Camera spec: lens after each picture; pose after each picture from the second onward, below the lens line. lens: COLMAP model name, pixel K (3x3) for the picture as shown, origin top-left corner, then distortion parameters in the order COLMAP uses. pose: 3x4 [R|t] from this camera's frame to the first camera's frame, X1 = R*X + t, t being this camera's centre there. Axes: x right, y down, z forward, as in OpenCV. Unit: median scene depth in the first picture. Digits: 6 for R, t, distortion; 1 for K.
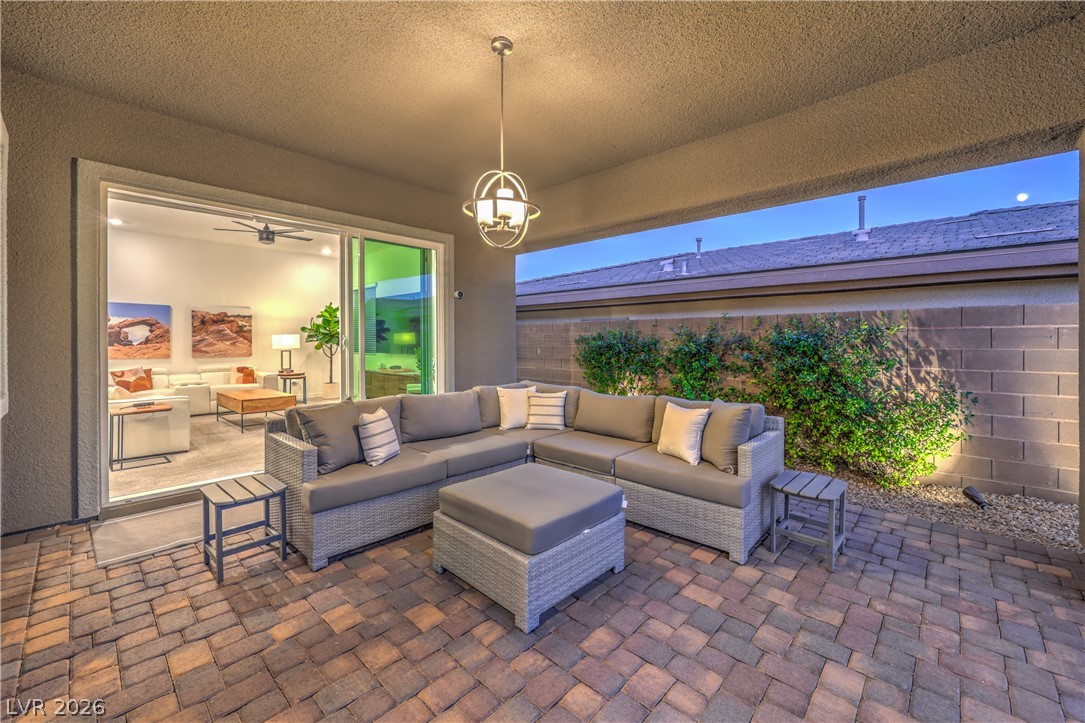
lens RADIAL K [[448.6, 0, 544.1], [0, 448.6, 345.0], [0, 0, 1]] dist [0.006241, 0.001510]
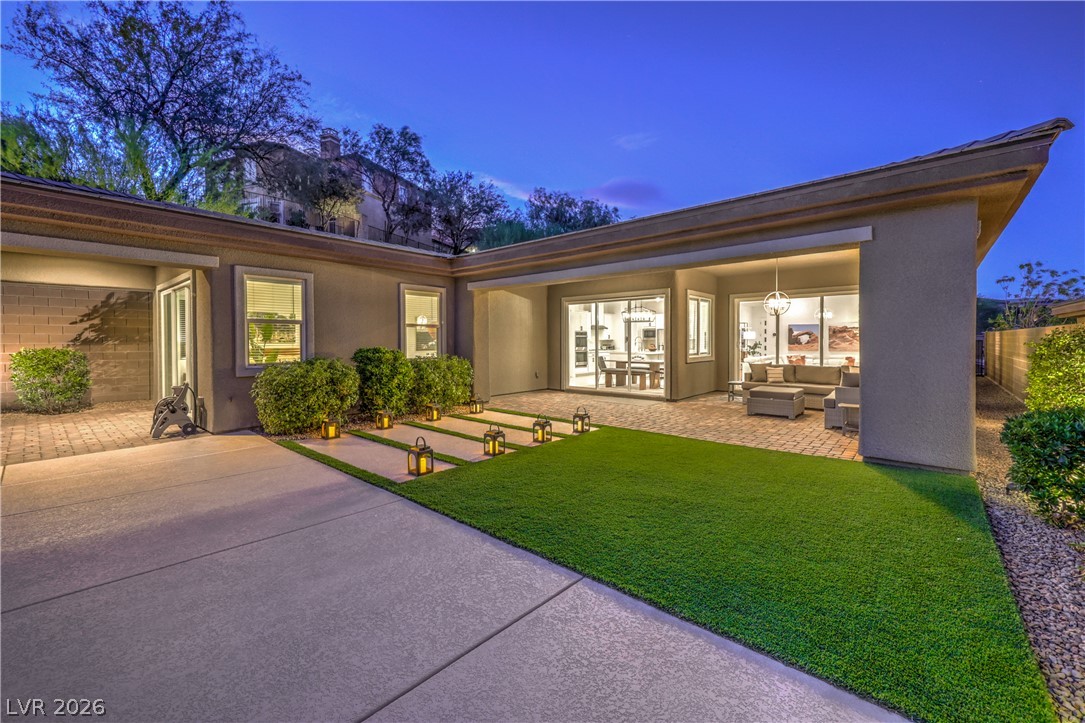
lens RADIAL K [[448.6, 0, 533.2], [0, 448.6, 349.4], [0, 0, 1]] dist [0.006241, 0.001510]
pose [[0.037172, 0.018724, -0.999133, 1.090989], [-0.001150, 0.999825, 0.018695, -0.013338], [0.999308, 0.000454, 0.037187, -0.309405]]
